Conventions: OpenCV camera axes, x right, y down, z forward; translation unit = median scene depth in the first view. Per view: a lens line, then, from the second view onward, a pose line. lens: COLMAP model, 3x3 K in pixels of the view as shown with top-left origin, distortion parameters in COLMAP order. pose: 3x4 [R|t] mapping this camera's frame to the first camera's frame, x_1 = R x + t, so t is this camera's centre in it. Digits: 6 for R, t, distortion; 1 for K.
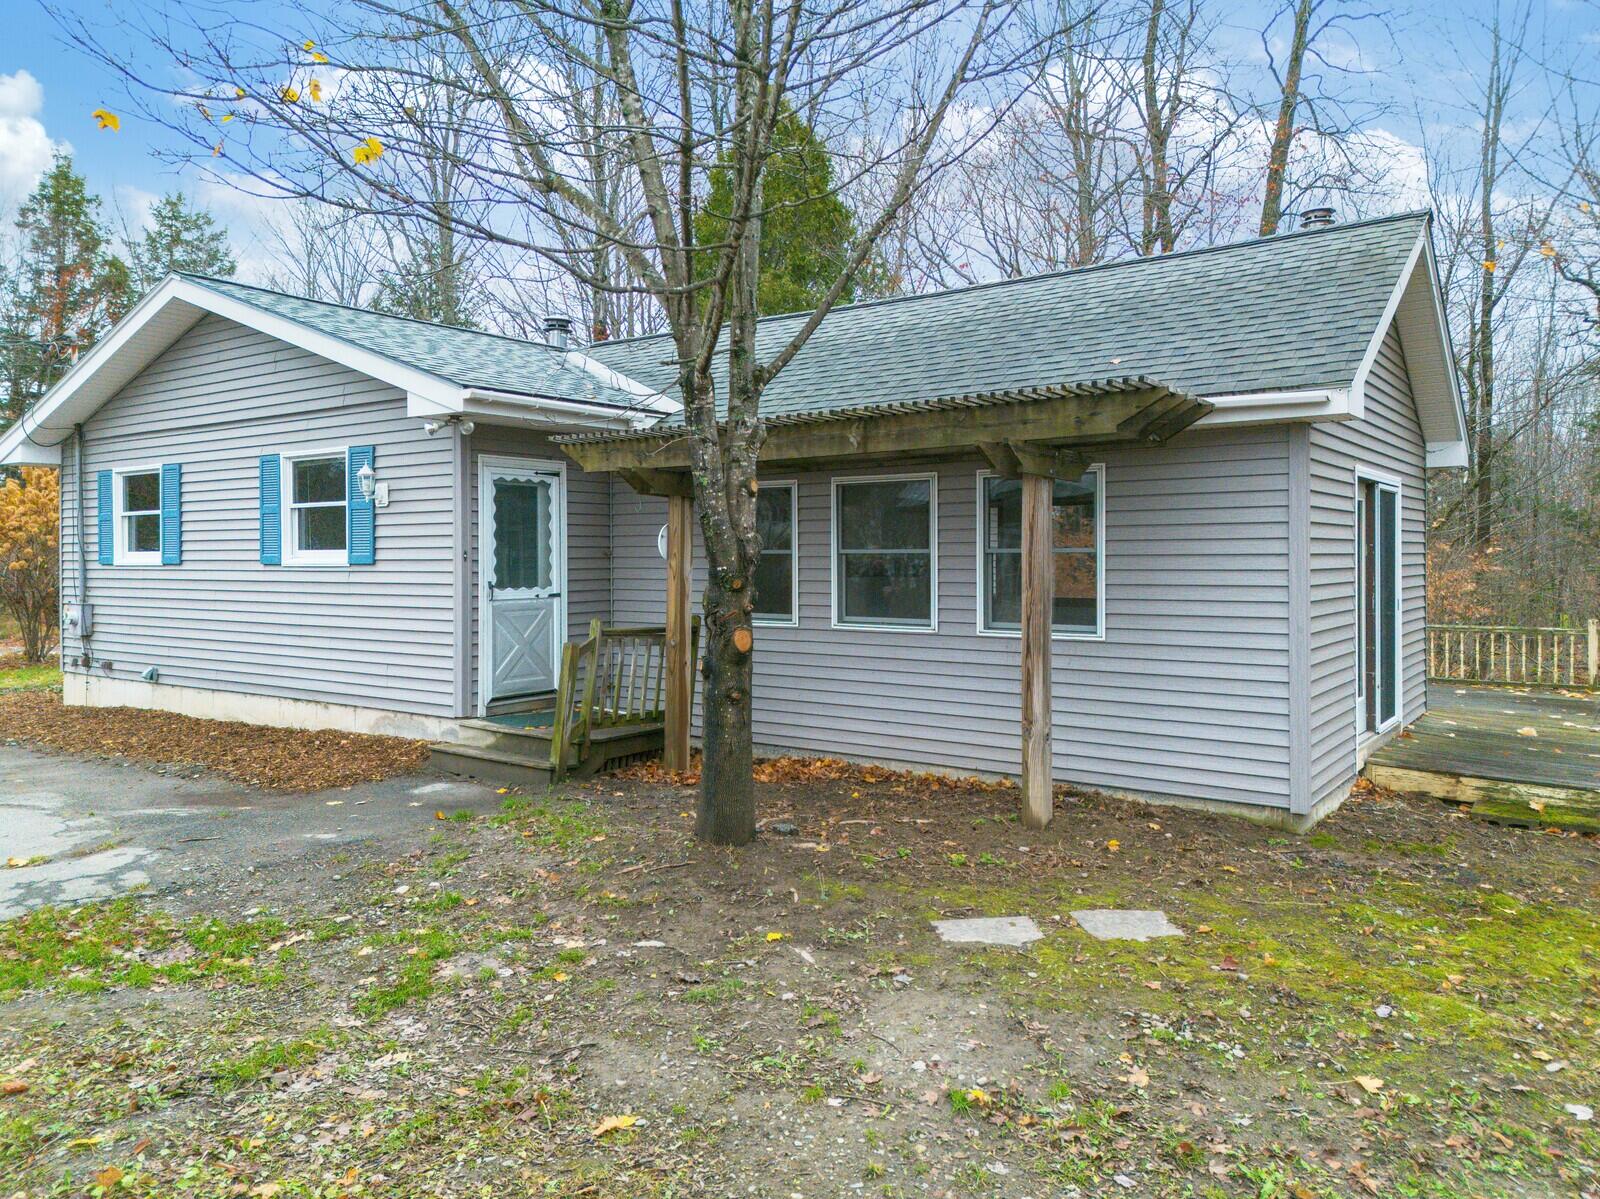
lens RADIAL K [[1142.7, 0, 804.4], [0, 1142.7, 572.2], [0, 0, 1]] dist [0.050128, -0.036274]
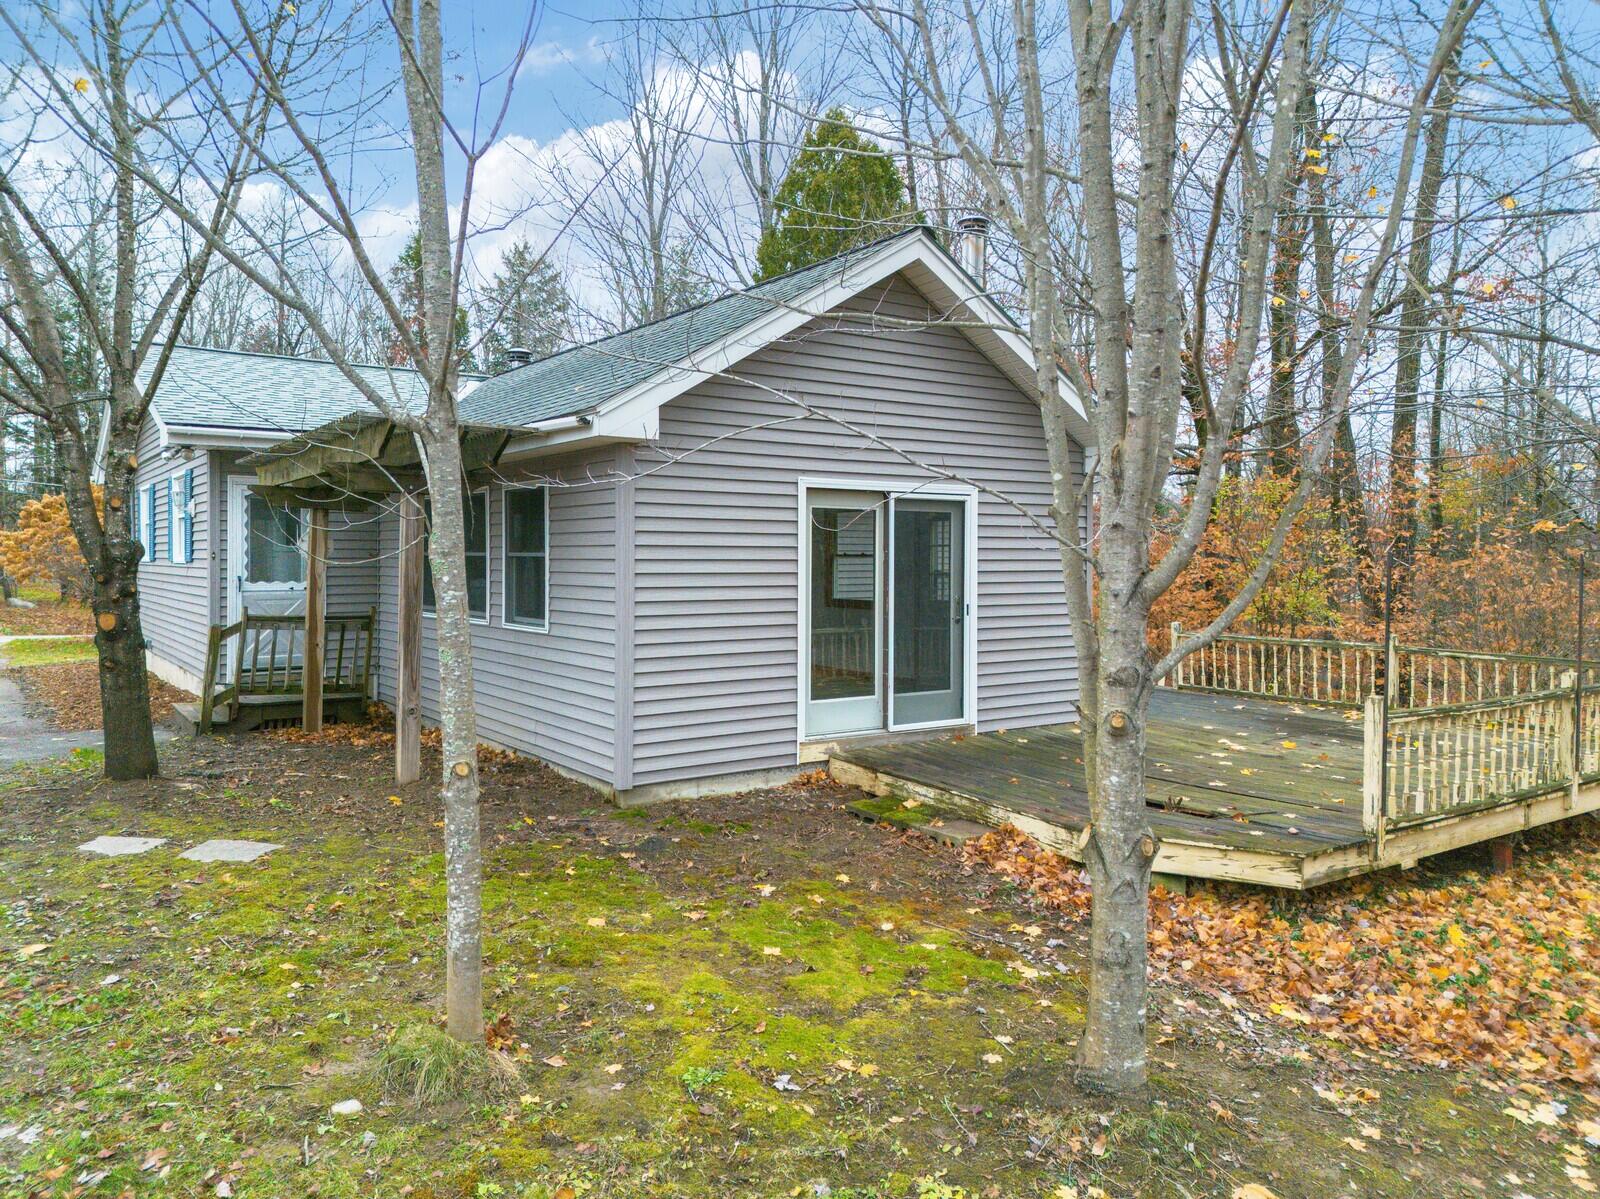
lens RADIAL K [[1142.7, 0, 804.4], [0, 1142.7, 572.2], [0, 0, 1]] dist [0.050128, -0.036274]
pose [[0.946801, 0.010802, -0.321639, 0.713326], [-0.011360, 0.999935, 0.000143, -0.003404], [0.321620, 0.003518, 0.946862, -0.001916]]
